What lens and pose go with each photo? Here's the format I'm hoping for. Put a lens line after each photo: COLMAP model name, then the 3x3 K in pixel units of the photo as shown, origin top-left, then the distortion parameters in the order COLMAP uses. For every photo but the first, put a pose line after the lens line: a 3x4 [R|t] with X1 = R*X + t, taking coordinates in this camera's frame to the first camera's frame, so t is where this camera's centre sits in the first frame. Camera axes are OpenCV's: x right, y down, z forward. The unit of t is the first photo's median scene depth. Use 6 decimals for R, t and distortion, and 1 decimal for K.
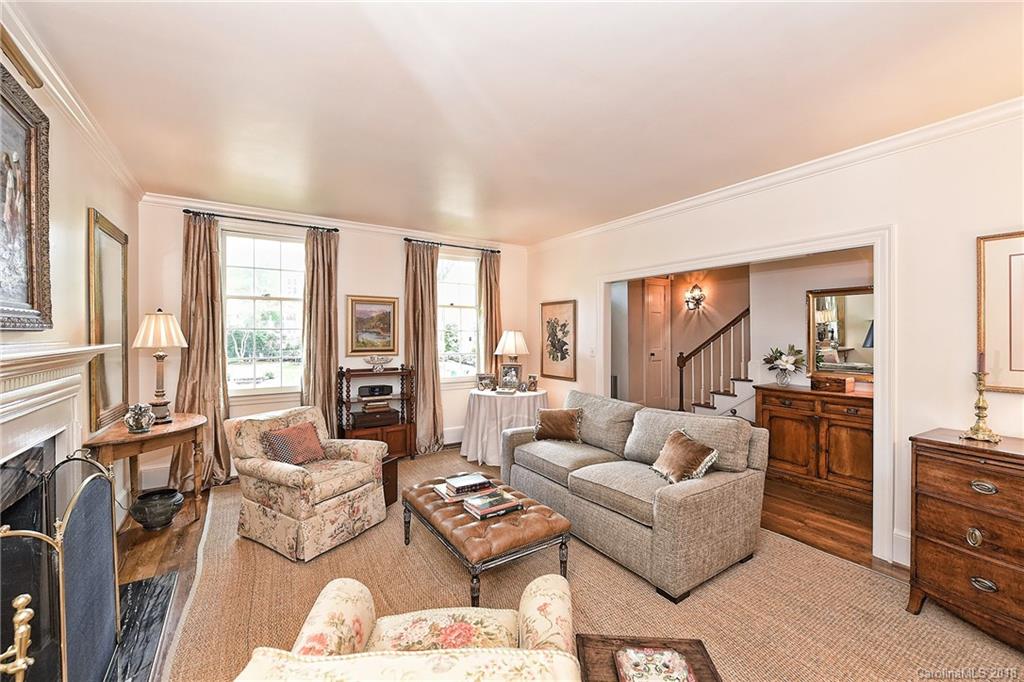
lens RADIAL K [[415.5, 0, 513.1], [0, 415.5, 337.8], [0, 0, 1]] dist [-0.002575, -0.000461]
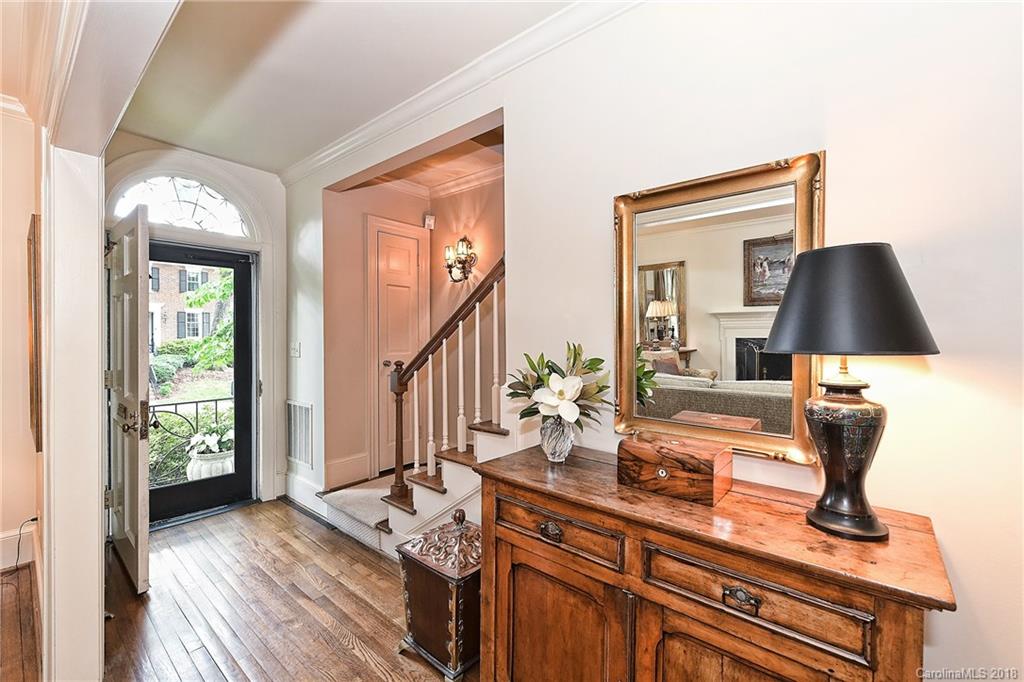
lens RADIAL K [[421.8, 0, 513.4], [0, 421.8, 339.8], [0, 0, 1]] dist [0.007898, -0.000118]
pose [[0.956551, 0.001800, 0.291559, 0.405747], [-0.002891, 0.999990, 0.003311, 0.009272], [-0.291550, -0.004010, 0.956547, 0.529213]]
